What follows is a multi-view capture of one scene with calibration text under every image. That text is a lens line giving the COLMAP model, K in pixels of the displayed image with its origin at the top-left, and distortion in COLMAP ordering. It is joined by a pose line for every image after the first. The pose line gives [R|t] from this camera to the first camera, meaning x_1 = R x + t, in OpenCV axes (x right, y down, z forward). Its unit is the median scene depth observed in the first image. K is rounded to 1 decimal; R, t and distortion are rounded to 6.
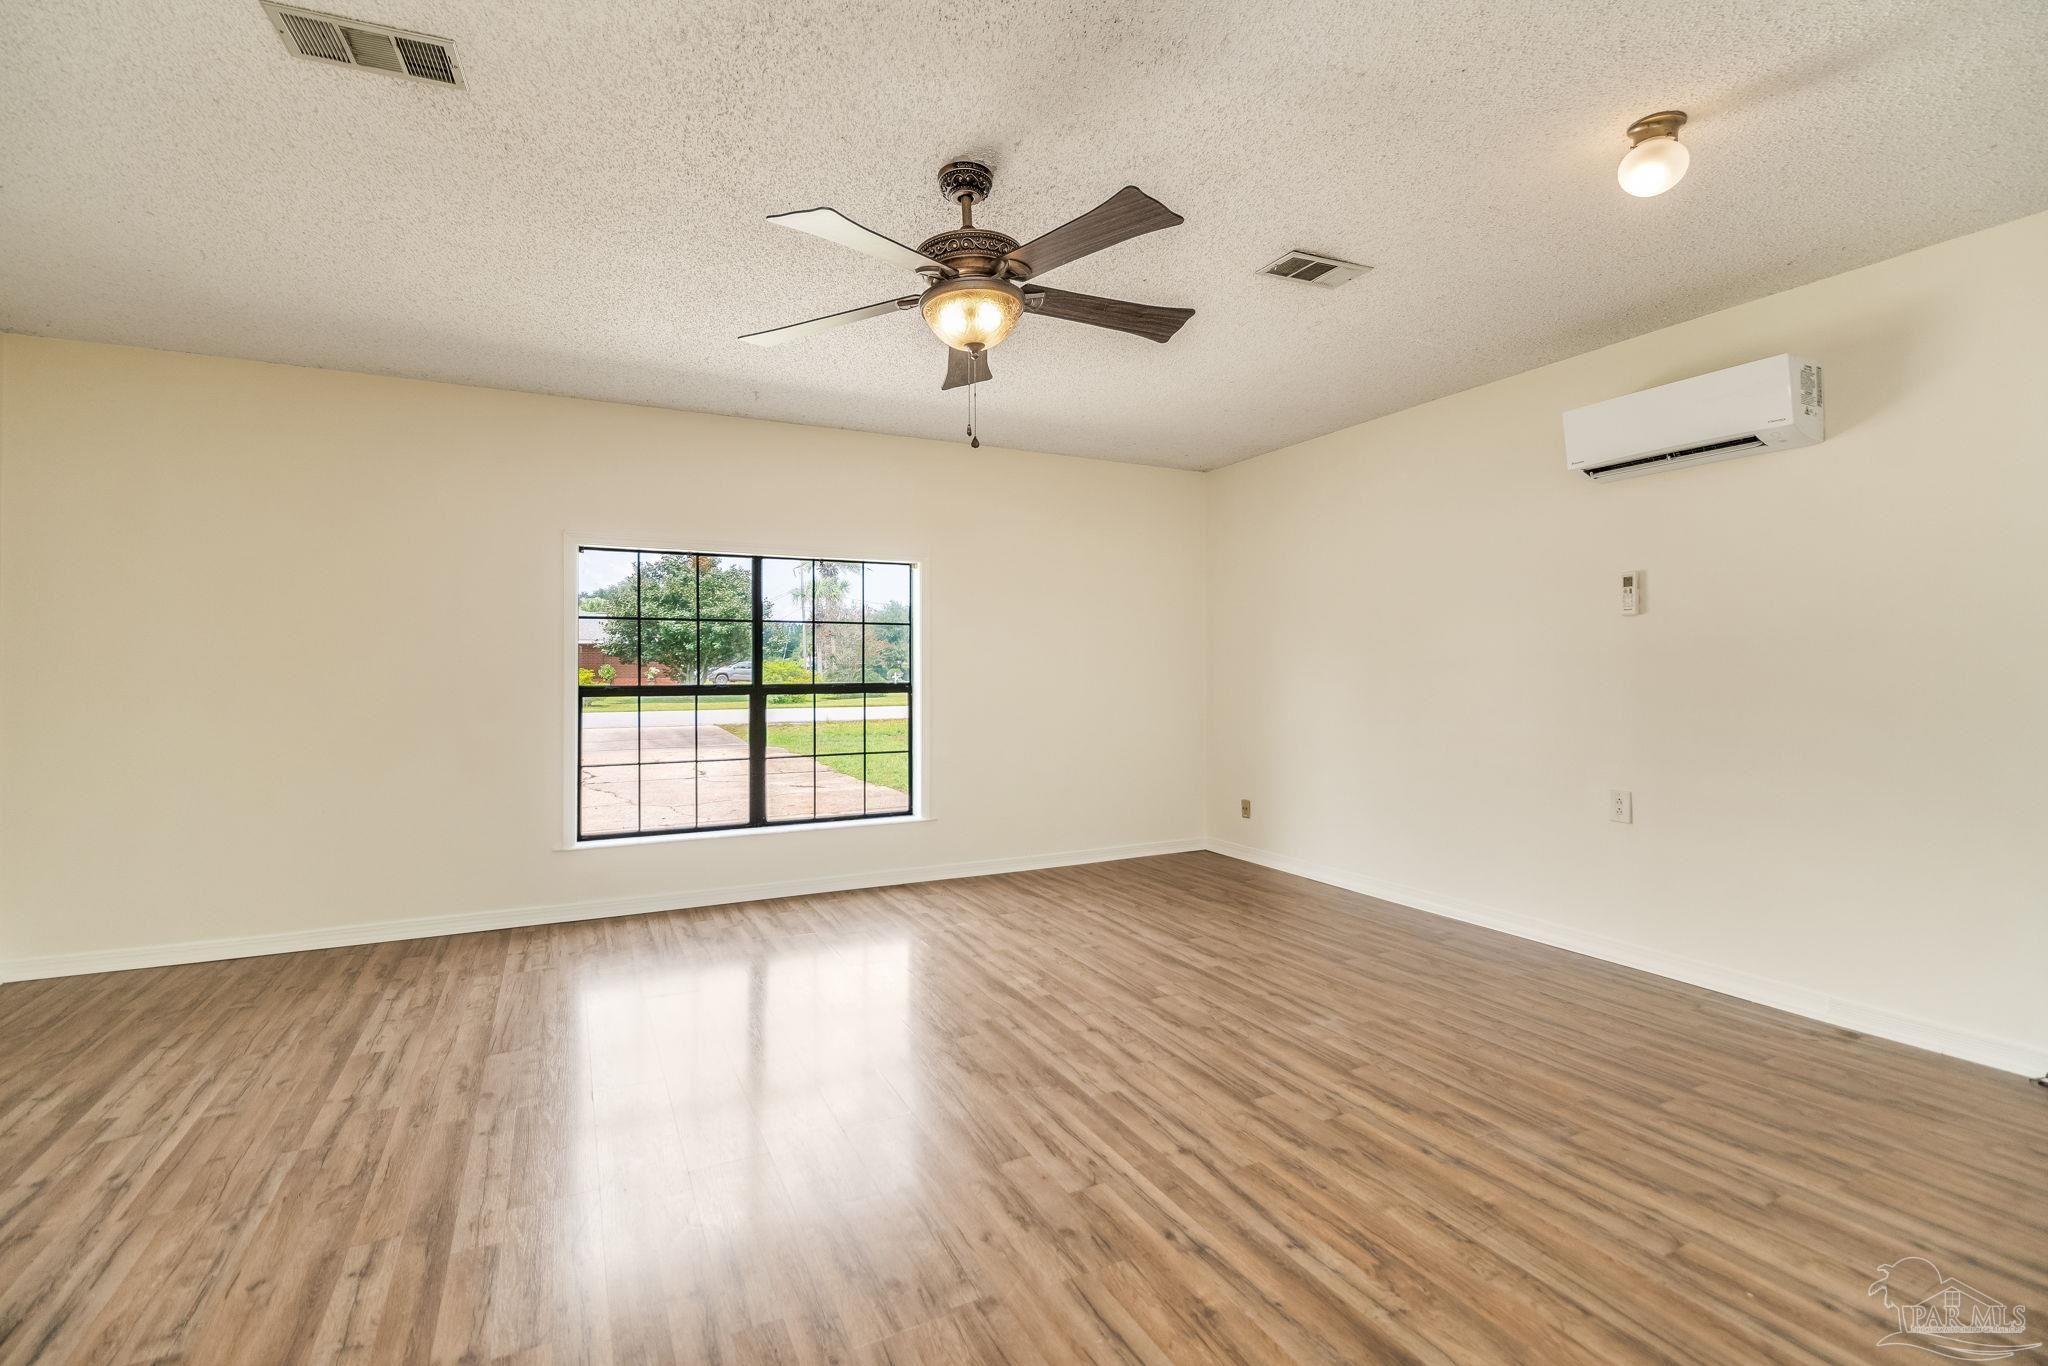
lens RADIAL K [[911.8, 0, 1012.3], [0, 911.8, 669.7], [0, 0, 1]] dist [0.014593, -0.014141]
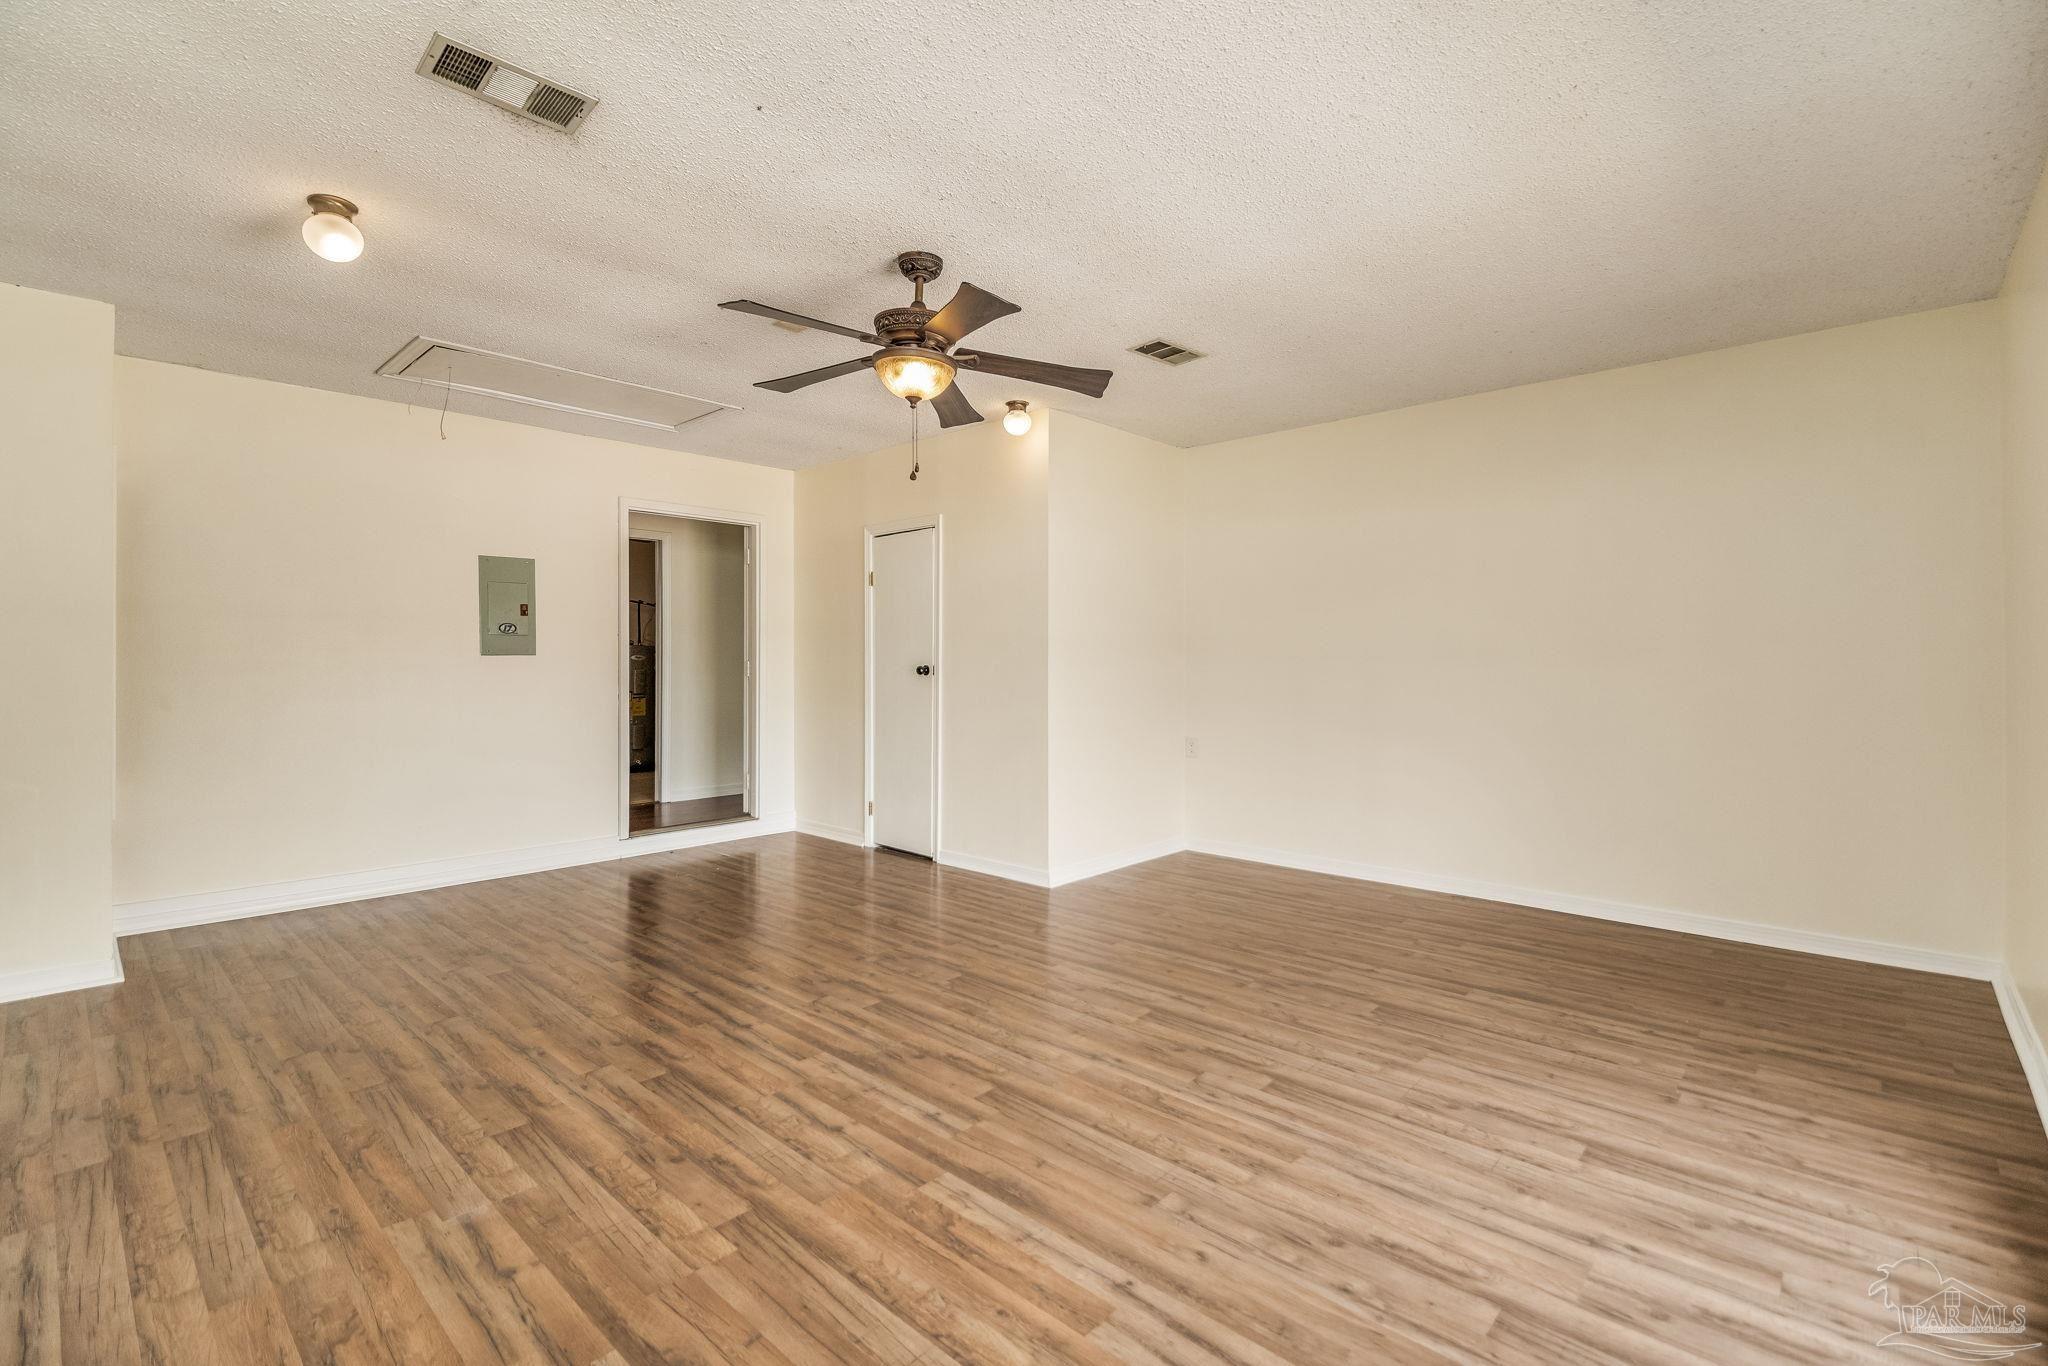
lens RADIAL K [[915.5, 0, 1017.6], [0, 915.5, 654.4], [0, 0, 1]] dist [0.013026, -0.013136]
pose [[-0.934421, 0.002882, -0.356158, 0.234974], [0.005325, 0.999969, -0.005880, 0.002057], [0.356130, -0.007391, -0.934407, 1.905750]]
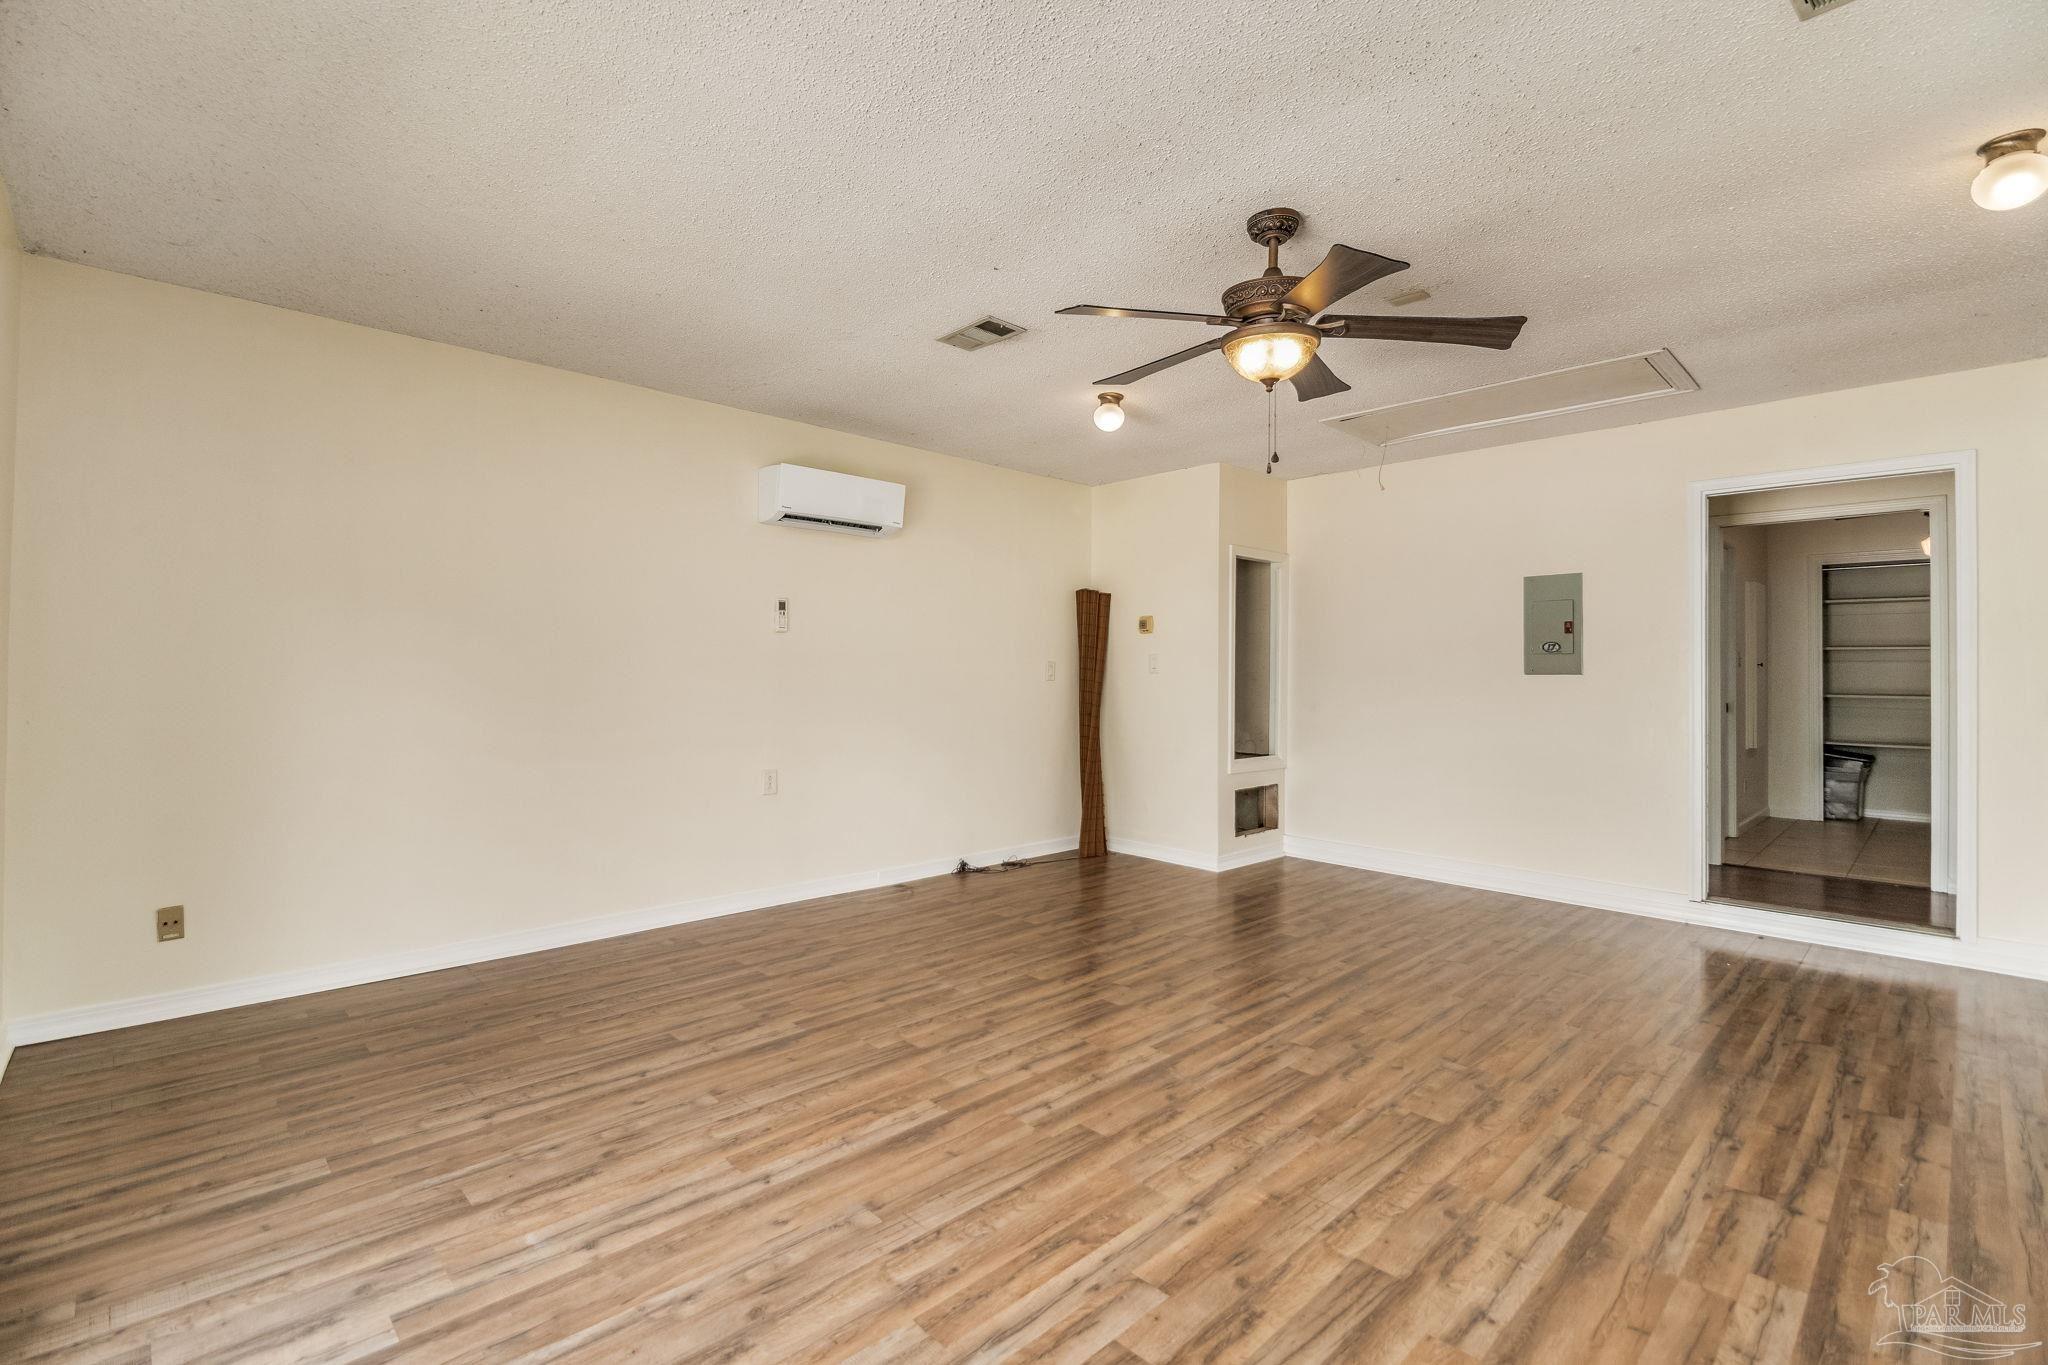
lens RADIAL K [[917.5, 0, 1012.8], [0, 917.5, 665.3], [0, 0, 1]] dist [0.014052, -0.013923]
pose [[-0.303482, 0.009382, 0.952791, -0.852273], [-0.008686, 0.999883, -0.012612, 0.001125], [-0.952798, -0.012104, -0.303365, 1.392725]]
